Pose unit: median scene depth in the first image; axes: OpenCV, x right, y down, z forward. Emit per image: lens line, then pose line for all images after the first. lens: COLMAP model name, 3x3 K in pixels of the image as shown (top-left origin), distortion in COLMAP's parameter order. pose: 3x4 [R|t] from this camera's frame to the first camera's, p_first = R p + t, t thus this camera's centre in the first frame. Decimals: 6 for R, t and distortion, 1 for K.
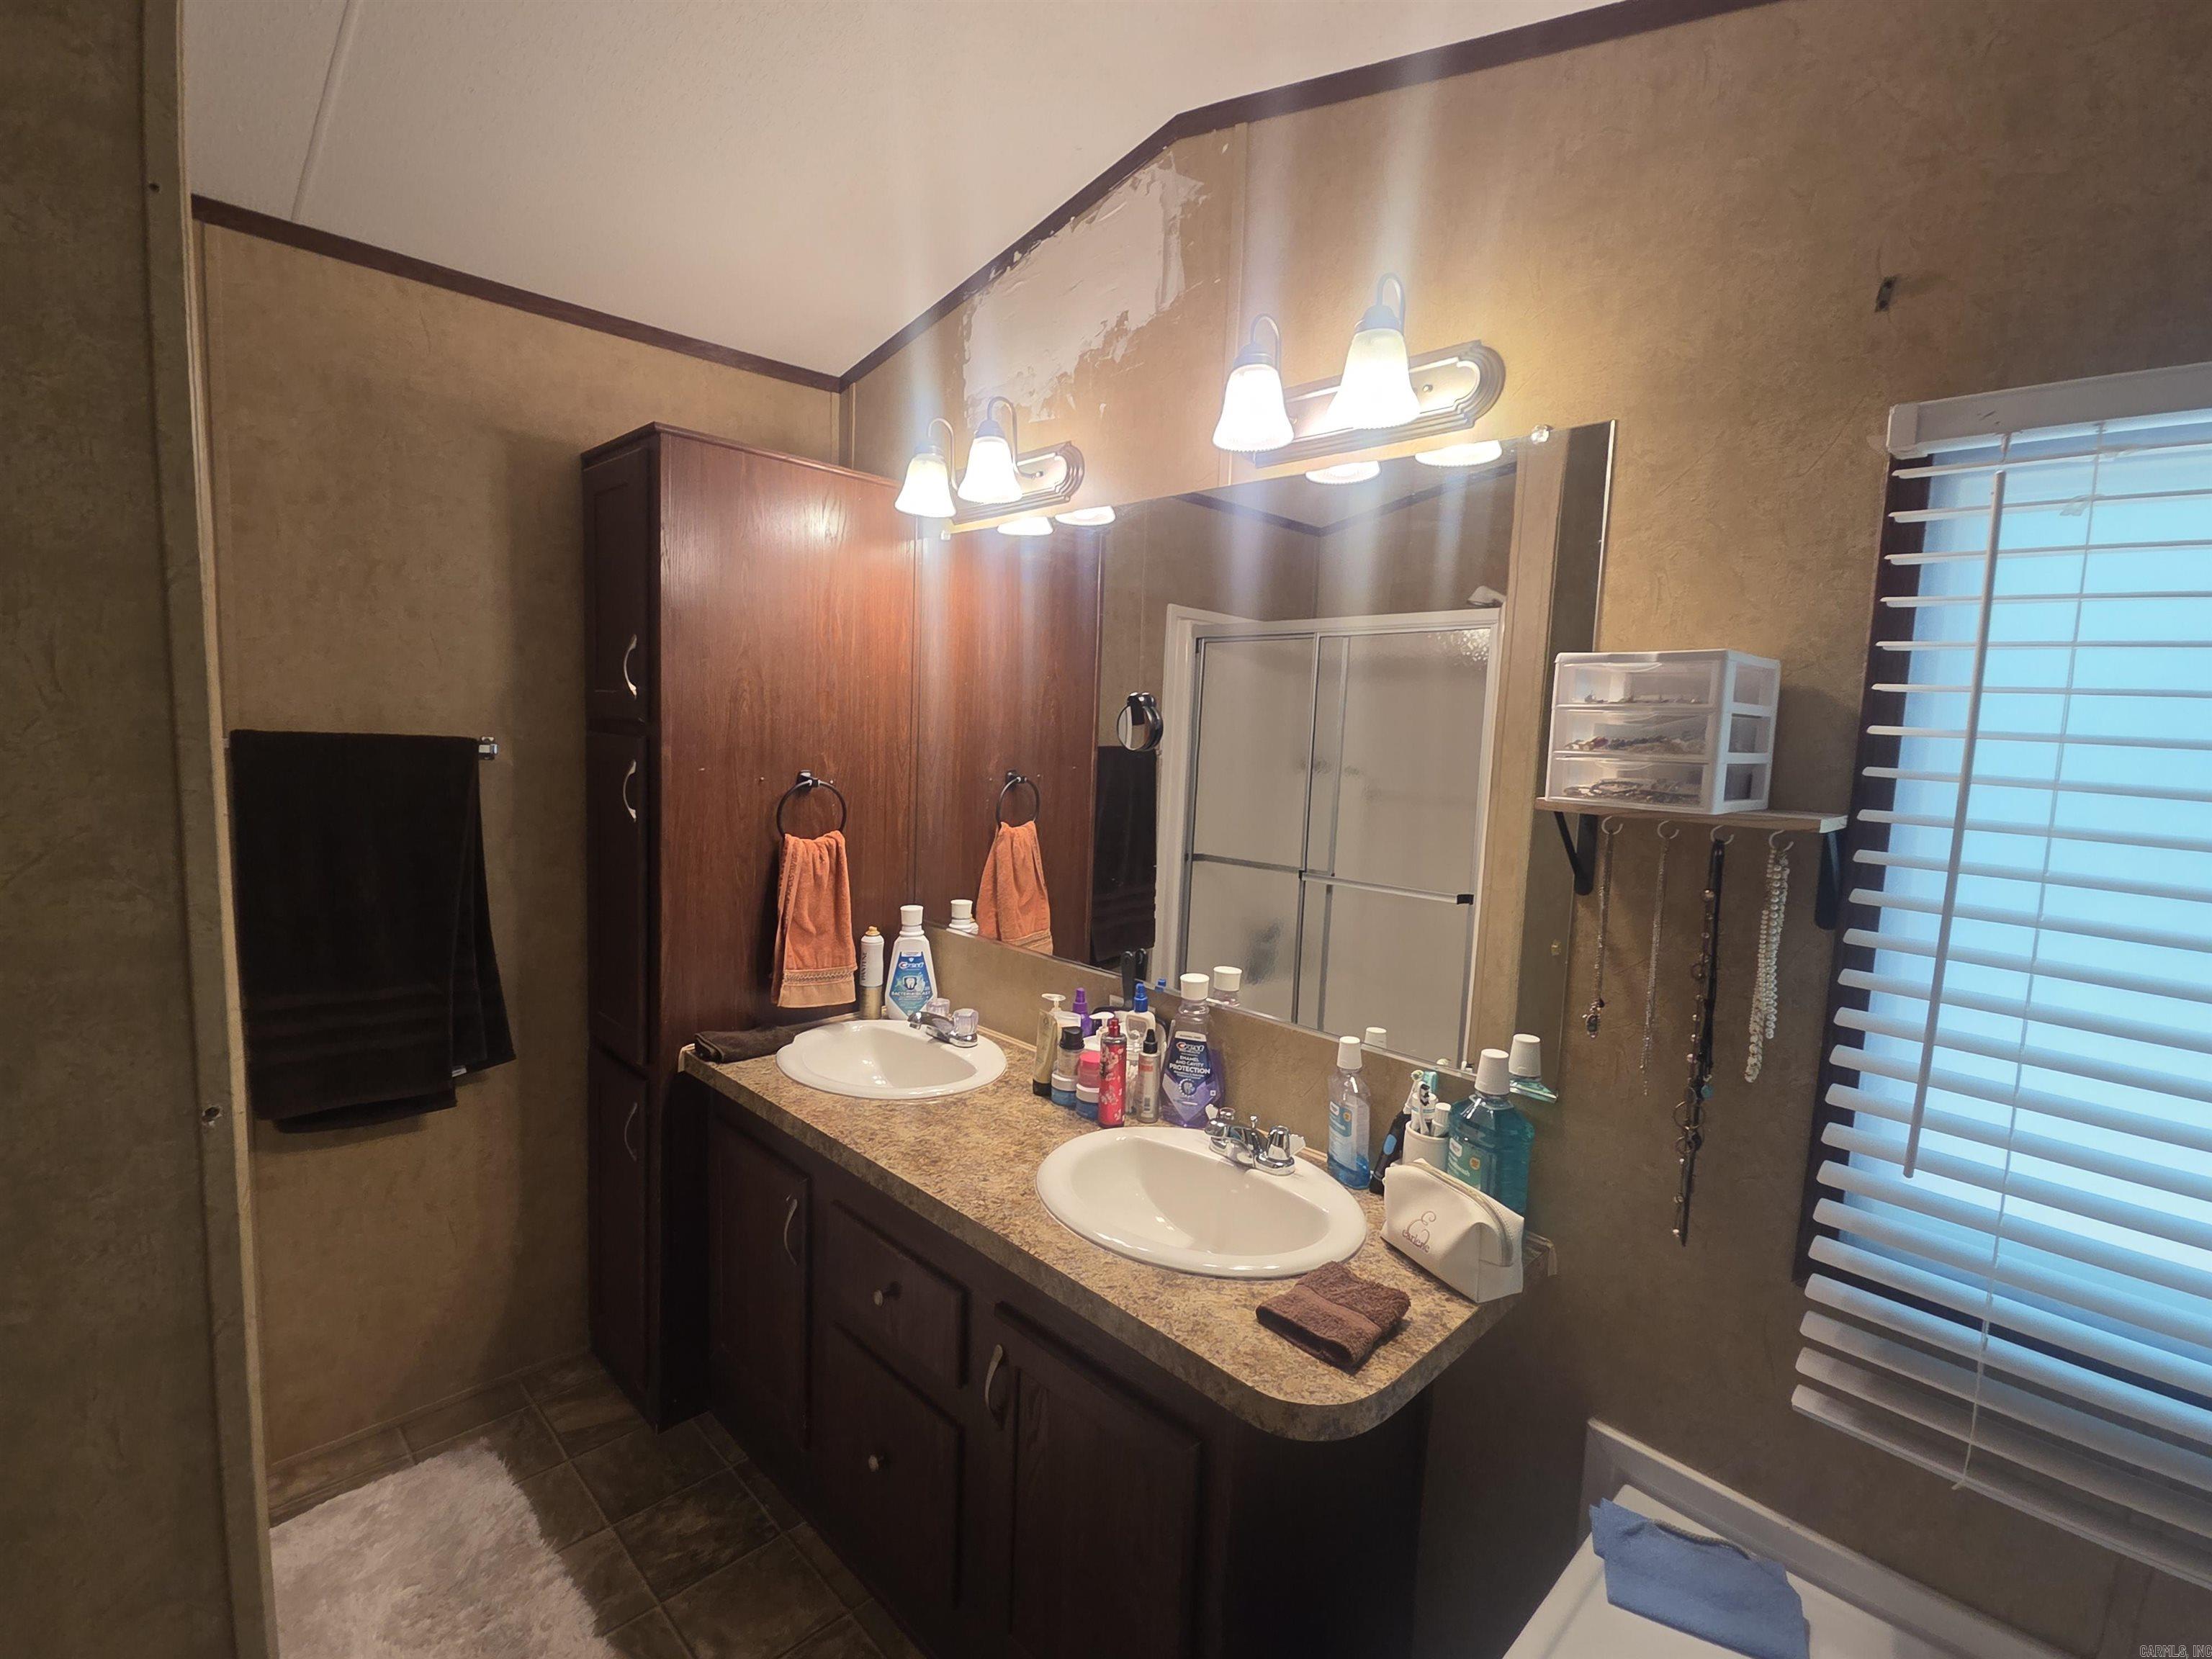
lens RADIAL K [[1009.5, 0, 1099.8], [0, 1009.5, 825.8], [0, 0, 1]] dist [0.007212, -0.002723]
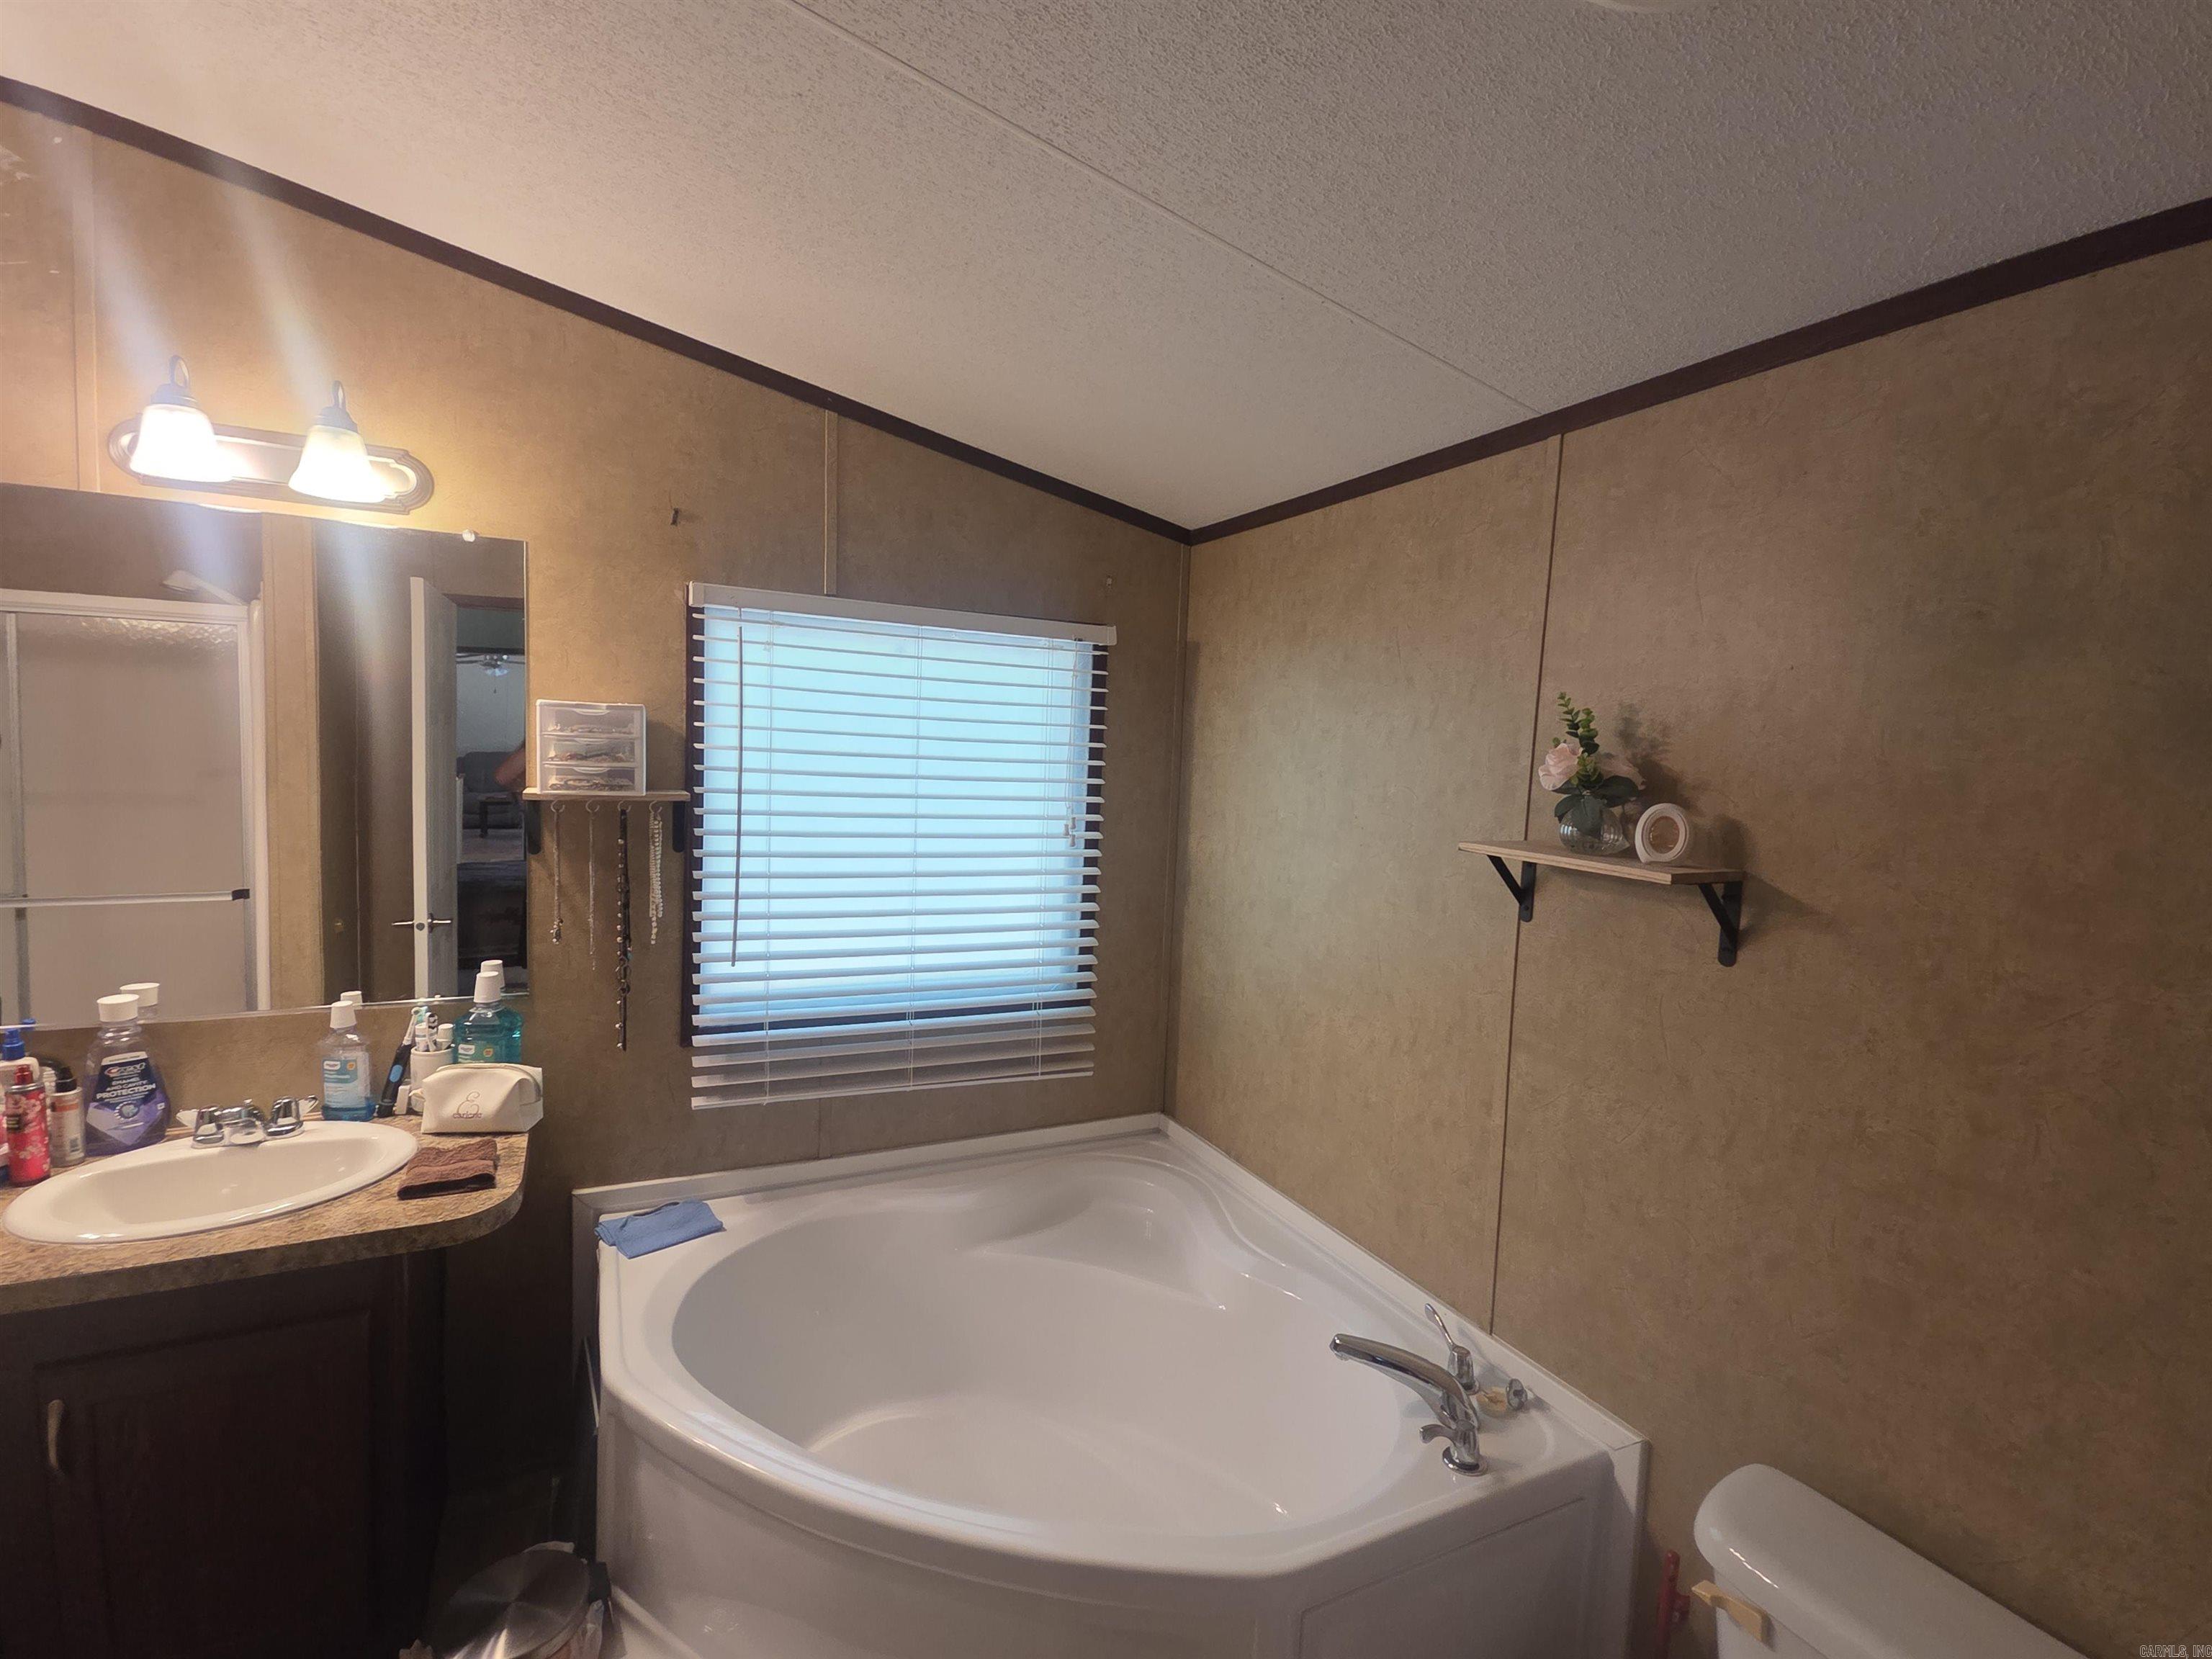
lens RADIAL K [[1009.5, 0, 1103.9], [0, 1009.5, 827.5], [0, 0, 1]] dist [0.007212, -0.002723]
pose [[0.307124, -0.100888, 0.946307, -0.752332], [0.069282, 0.994097, 0.083498, -0.041568], [-0.949144, 0.039917, 0.312300, -0.303139]]
